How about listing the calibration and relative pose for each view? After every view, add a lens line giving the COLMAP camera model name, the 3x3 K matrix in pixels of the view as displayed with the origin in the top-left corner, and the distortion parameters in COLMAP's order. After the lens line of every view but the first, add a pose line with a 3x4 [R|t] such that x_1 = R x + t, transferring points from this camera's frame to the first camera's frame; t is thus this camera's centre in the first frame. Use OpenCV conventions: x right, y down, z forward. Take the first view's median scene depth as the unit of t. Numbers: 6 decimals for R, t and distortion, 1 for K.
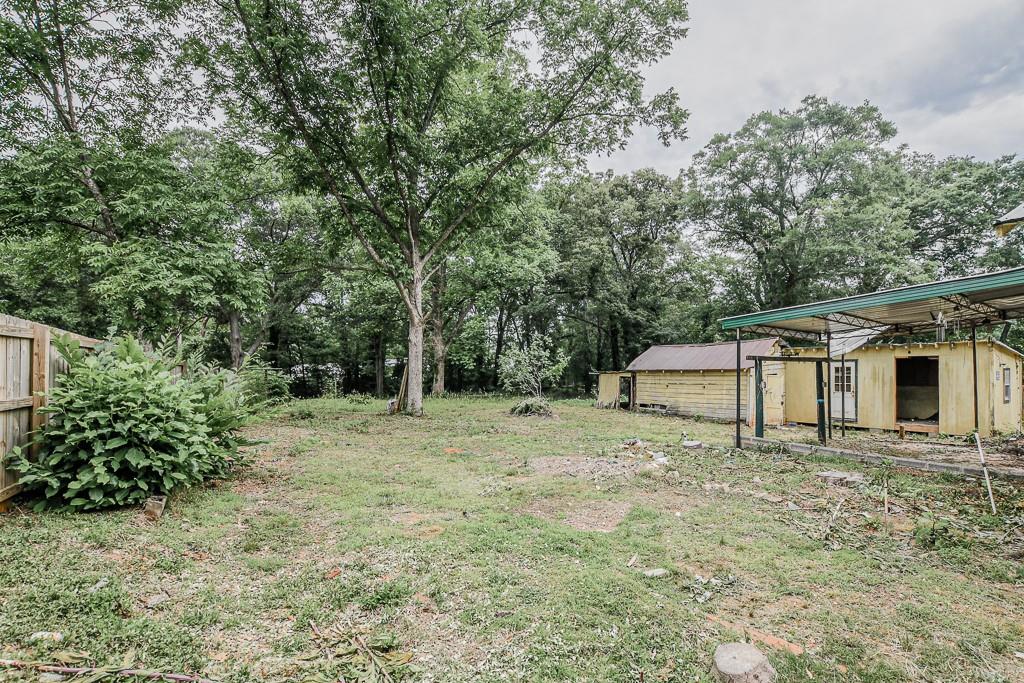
lens RADIAL K [[476.8, 0, 540.0], [0, 476.8, 364.9], [0, 0, 1]] dist [-0.012837, -0.000066]
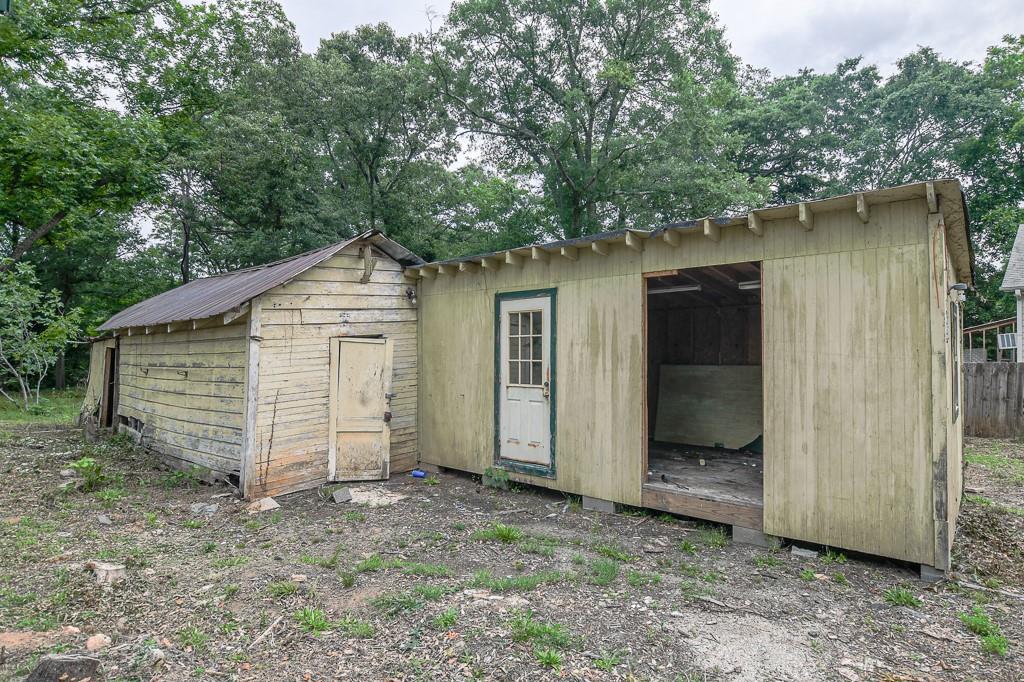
lens RADIAL K [[555.0, 0, 509.7], [0, 555.0, 342.1], [0, 0, 1]] dist [-0.003544, -0.000669]
pose [[0.967837, -0.002354, 0.251567, 0.554439], [0.002291, 0.999997, 0.000544, 0.027021], [-0.251568, 0.000050, 0.967840, 0.646419]]
